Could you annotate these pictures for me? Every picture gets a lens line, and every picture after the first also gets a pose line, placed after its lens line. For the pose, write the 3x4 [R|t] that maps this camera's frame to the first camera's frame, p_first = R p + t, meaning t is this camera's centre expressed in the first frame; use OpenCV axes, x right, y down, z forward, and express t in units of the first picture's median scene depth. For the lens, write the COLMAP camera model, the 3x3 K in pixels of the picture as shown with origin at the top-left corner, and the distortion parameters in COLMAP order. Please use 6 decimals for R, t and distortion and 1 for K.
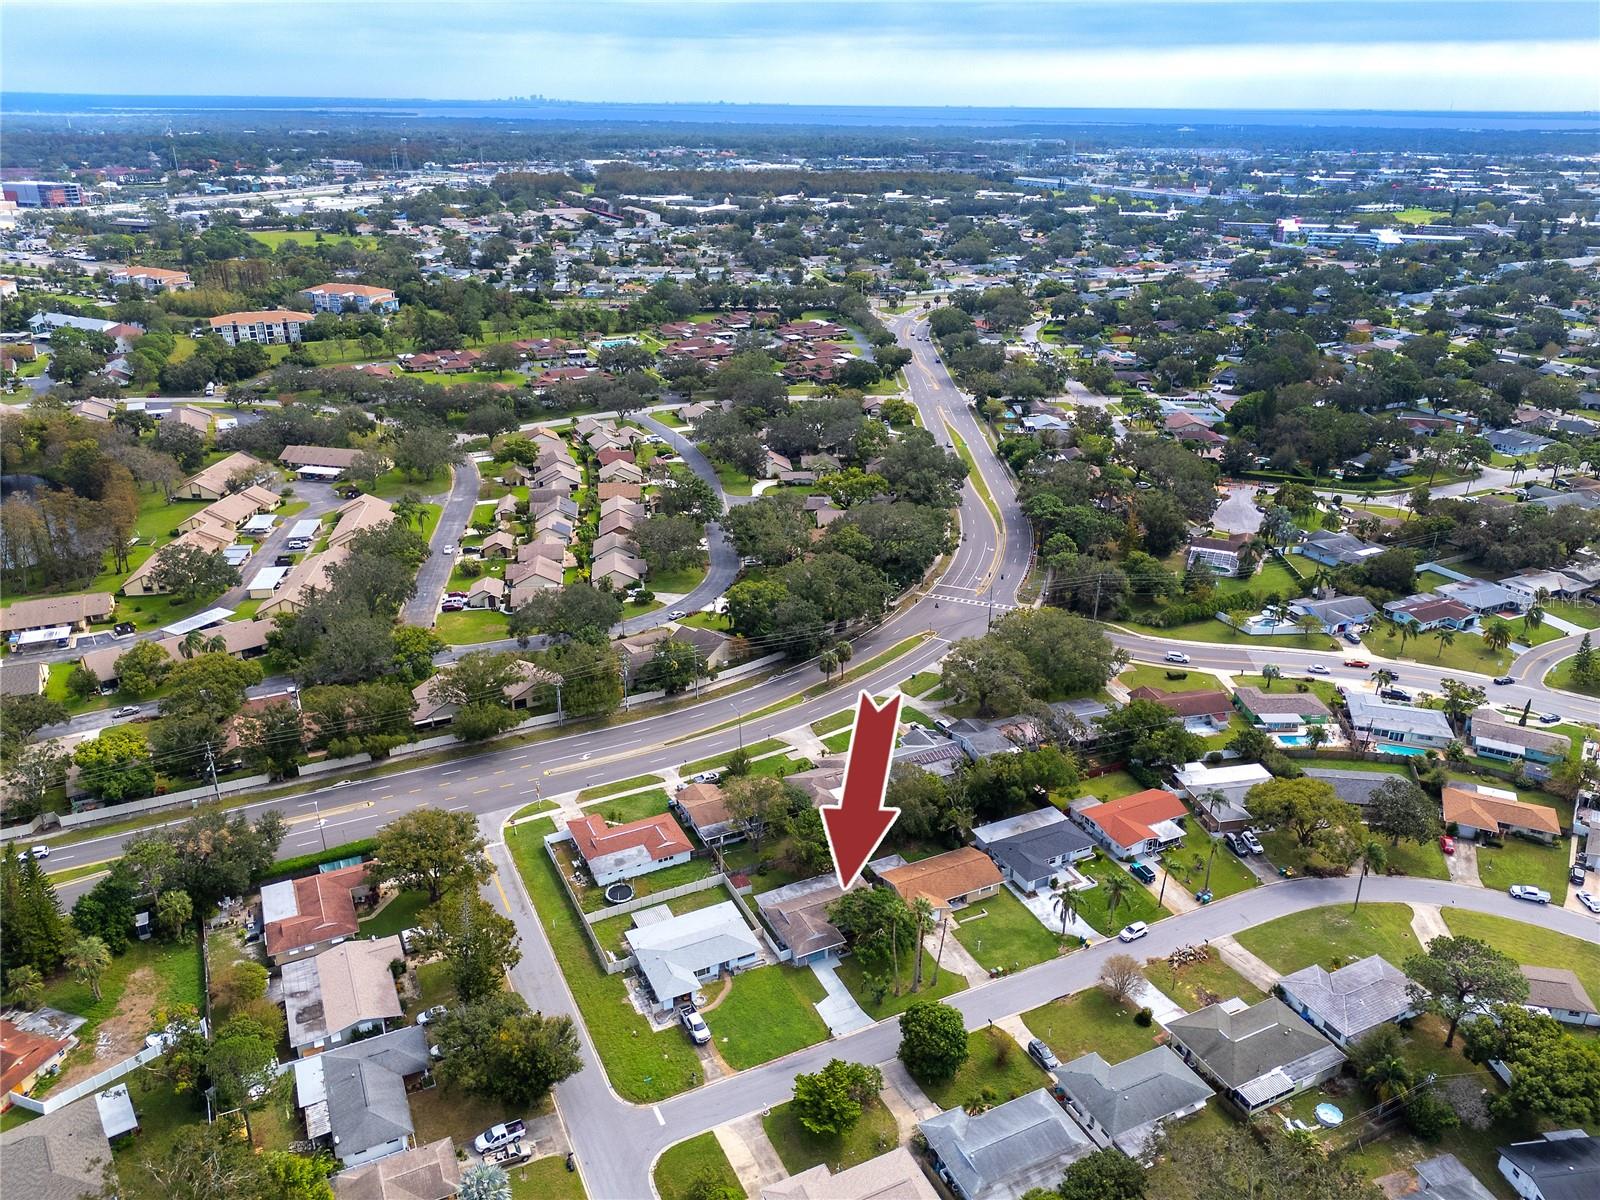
lens RADIAL K [[1164.0, 0, 800.0], [0, 1164.0, 600.0], [0, 0, 1]] dist [0.054465, -0.039075]
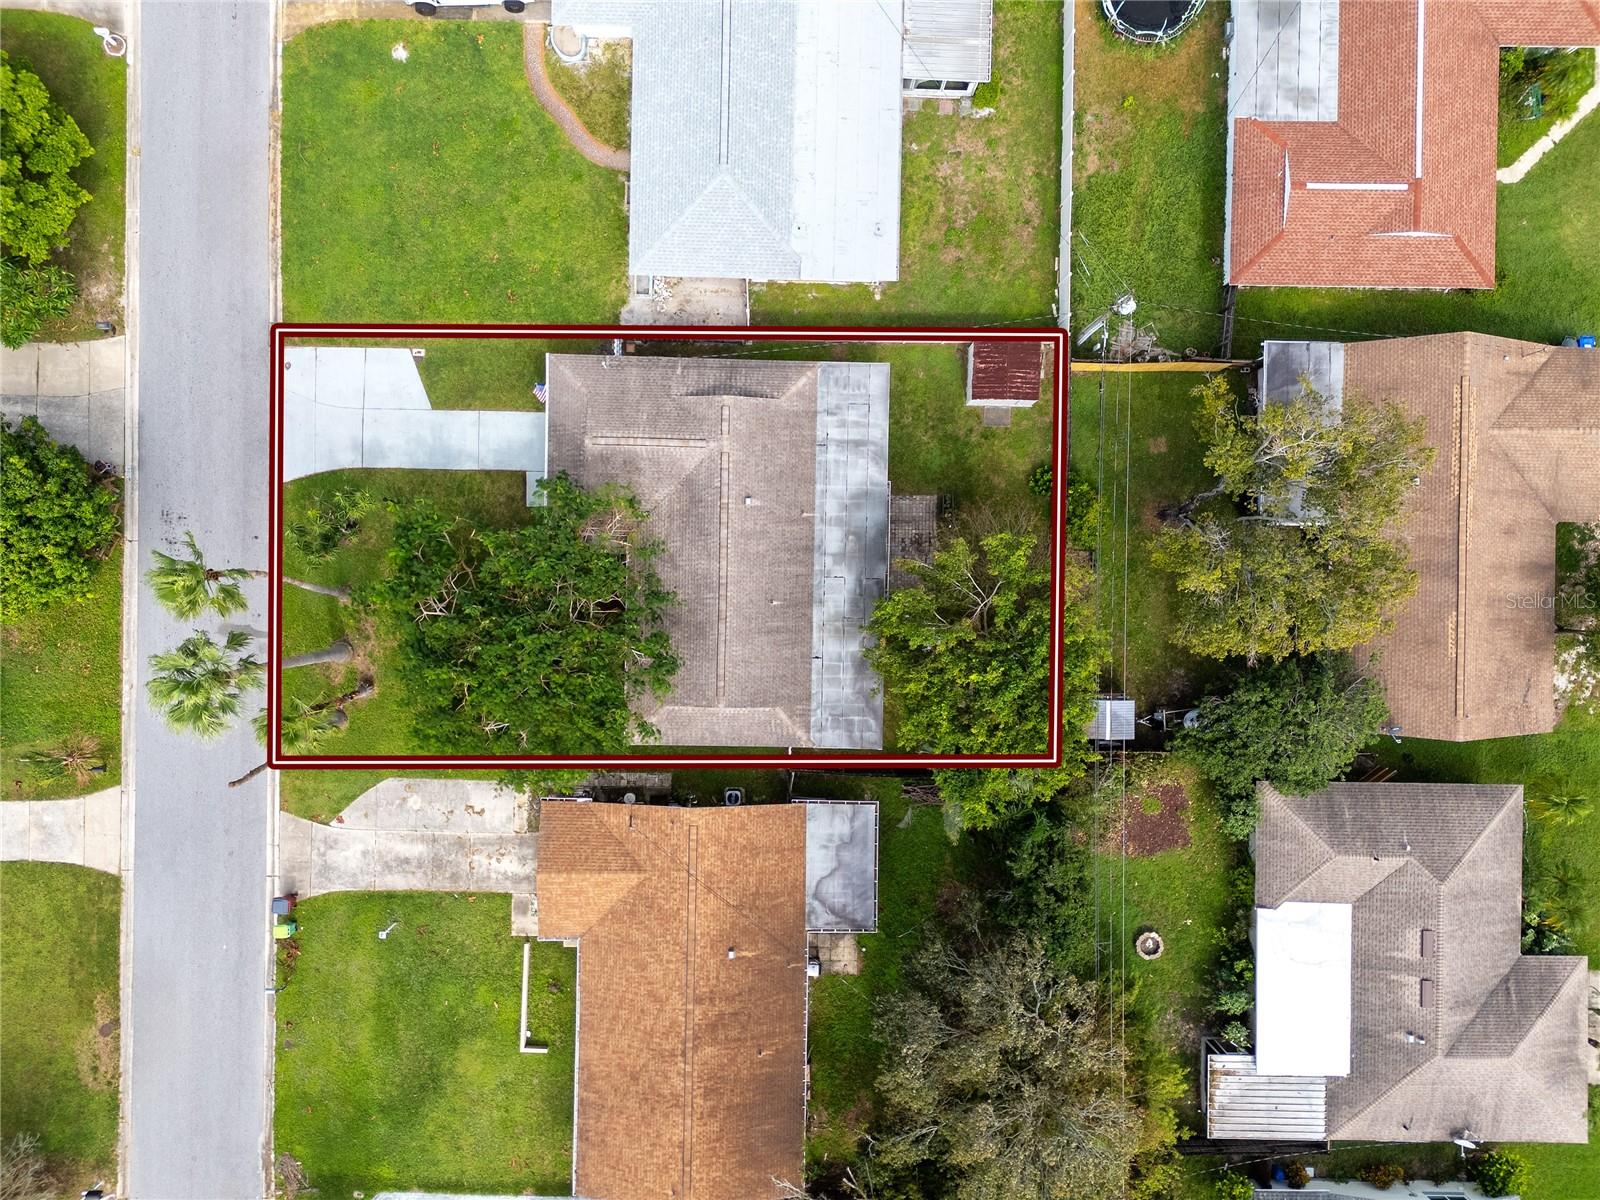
lens RADIAL K [[1164.0, 0, 800.0], [0, 1164.0, 600.0], [0, 0, 1]] dist [0.054465, -0.039075]
pose [[-0.457552, 0.889107, -0.011594, 0.024855], [-0.363863, -0.175322, 0.914804, -0.015439], [0.811326, 0.422789, 0.403732, 0.820669]]
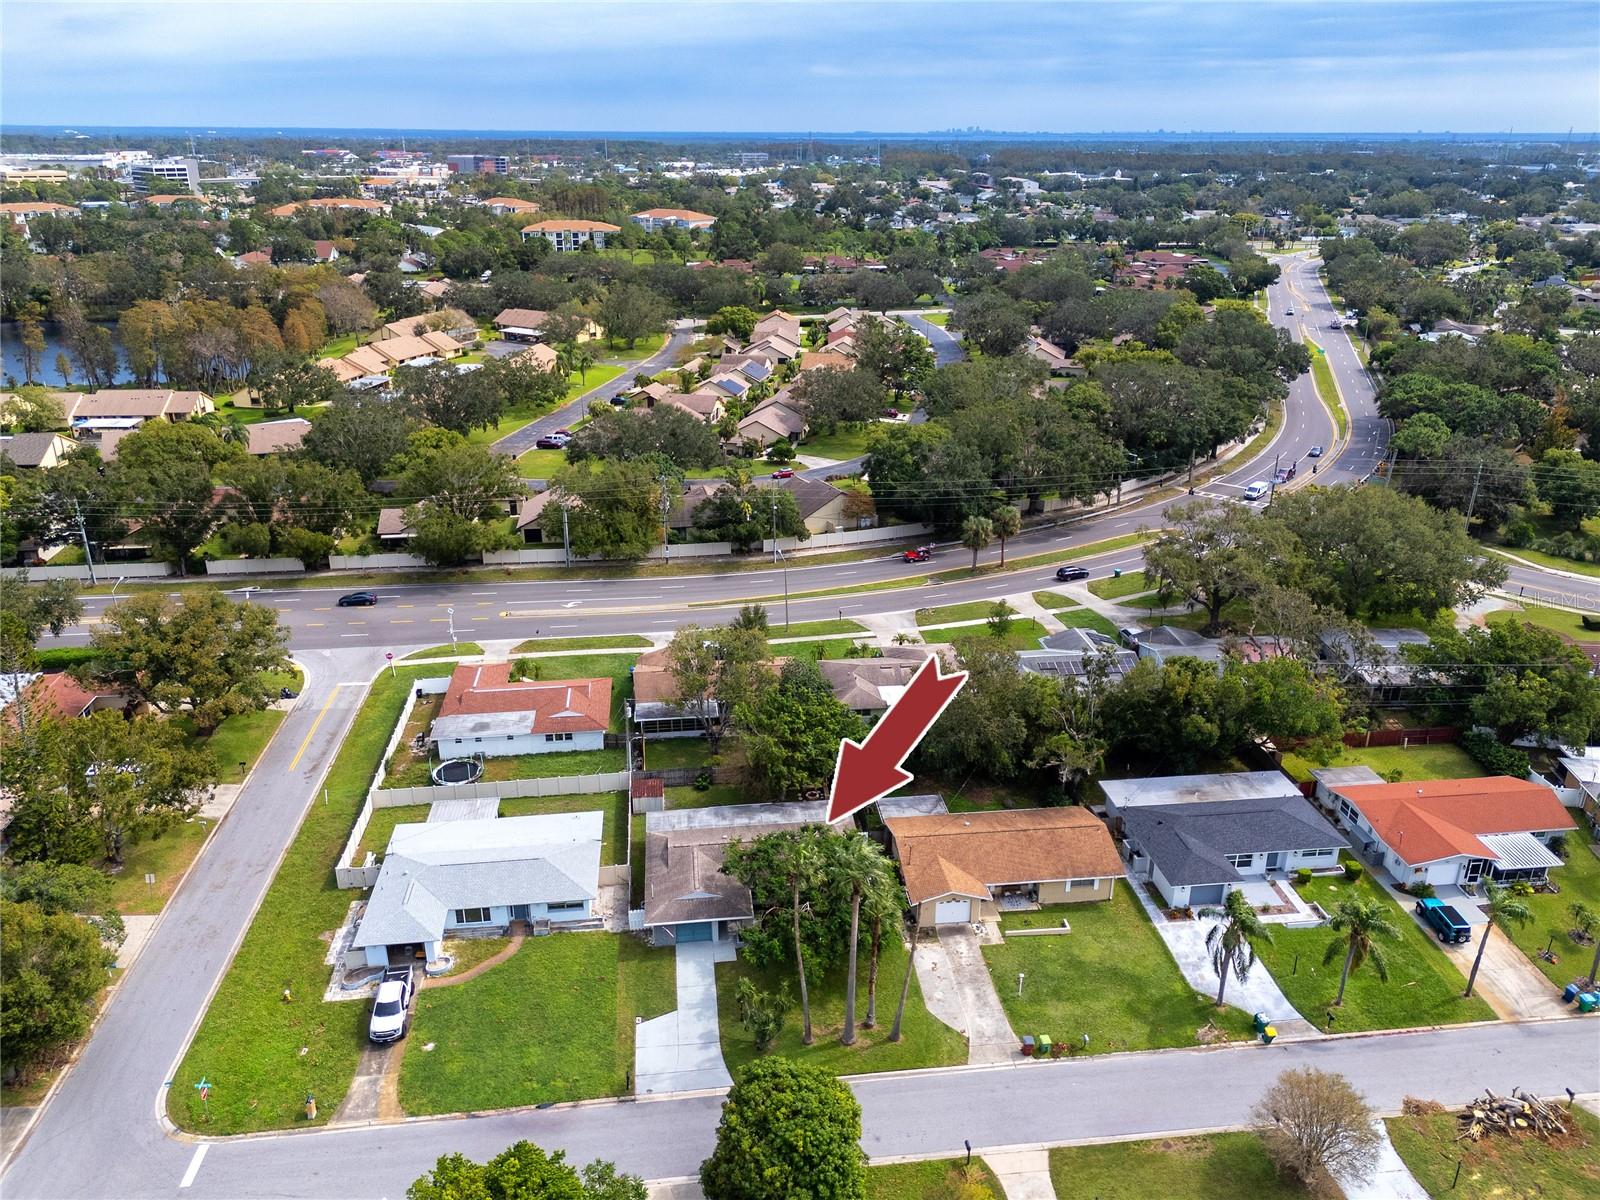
lens RADIAL K [[1164.0, 0, 800.0], [0, 1164.0, 600.0], [0, 0, 1]] dist [0.054465, -0.039075]
pose [[0.943286, 0.115365, -0.311292, 0.177147], [-0.121592, 0.992580, -0.000601, 0.133132], [0.308913, 0.038417, 0.950314, 0.450931]]
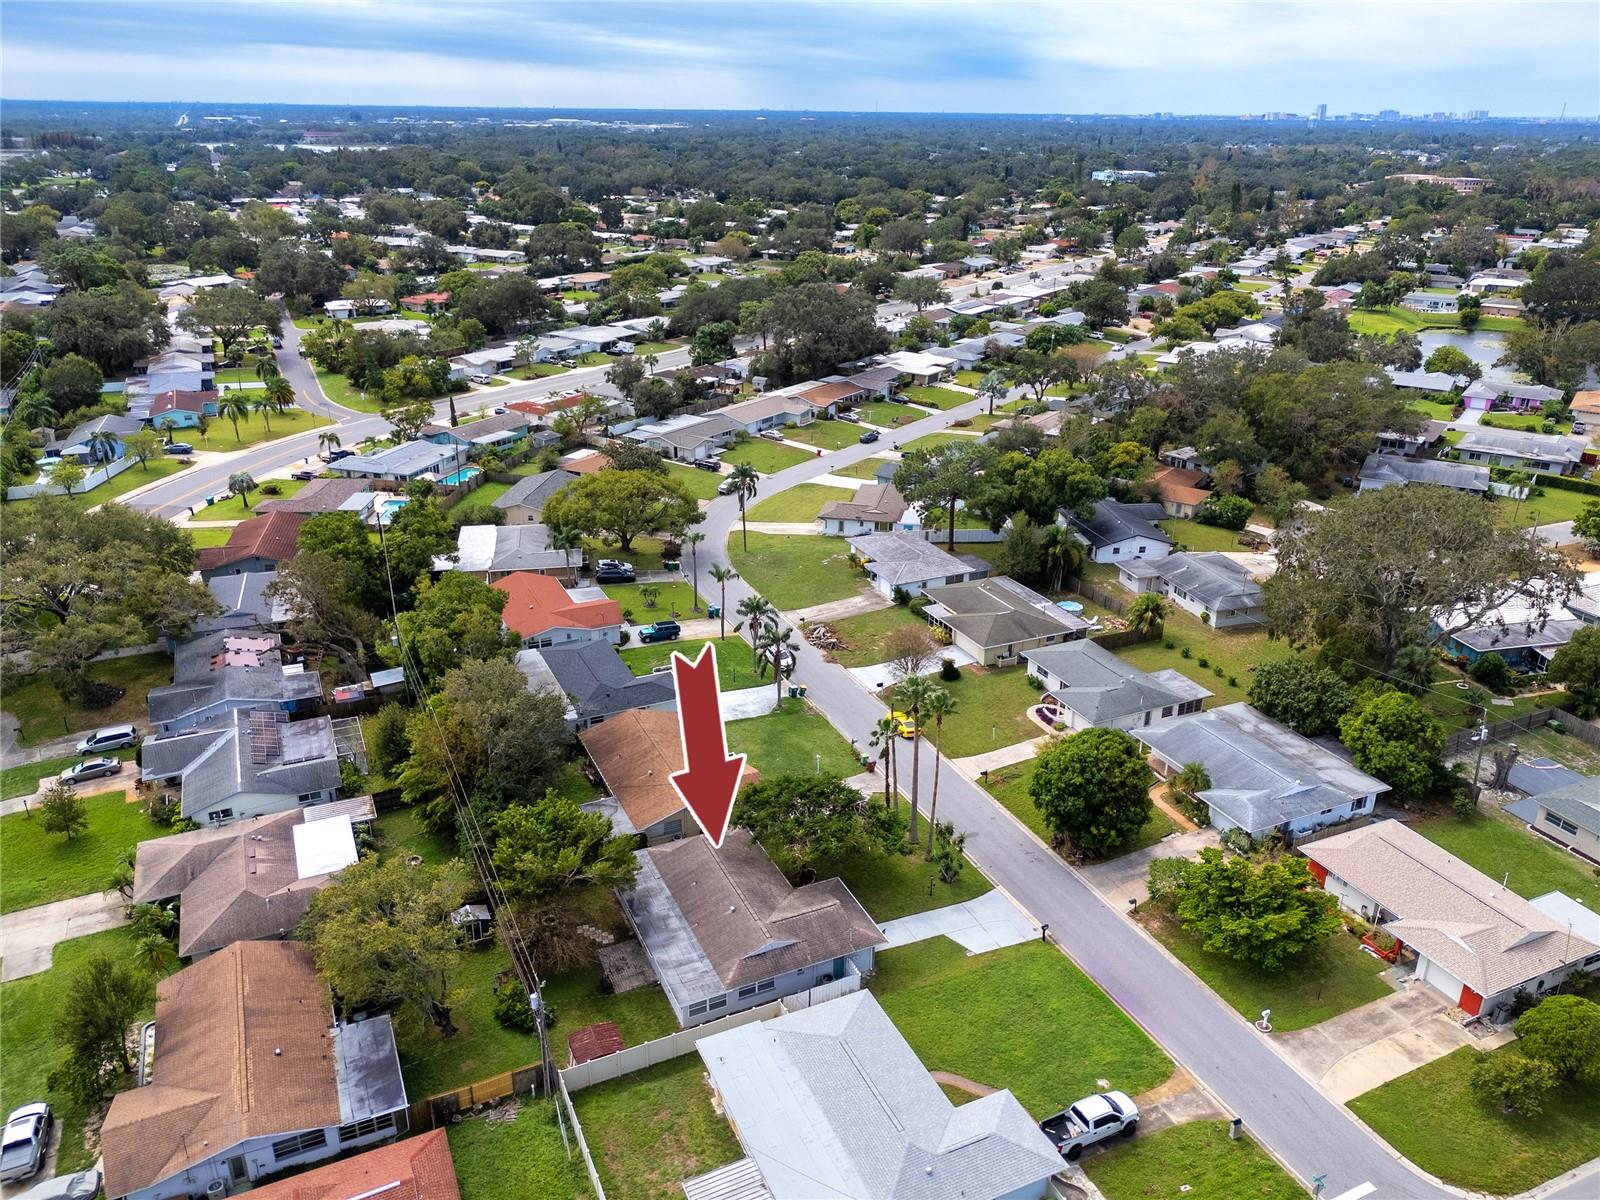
lens RADIAL K [[1164.0, 0, 800.0], [0, 1164.0, 600.0], [0, 0, 1]] dist [0.054465, -0.039075]
pose [[0.024557, -0.392968, 0.919224, -0.340282], [0.378222, 0.854805, 0.355325, -0.003135], [-0.925389, 0.338945, 0.169620, 0.775230]]
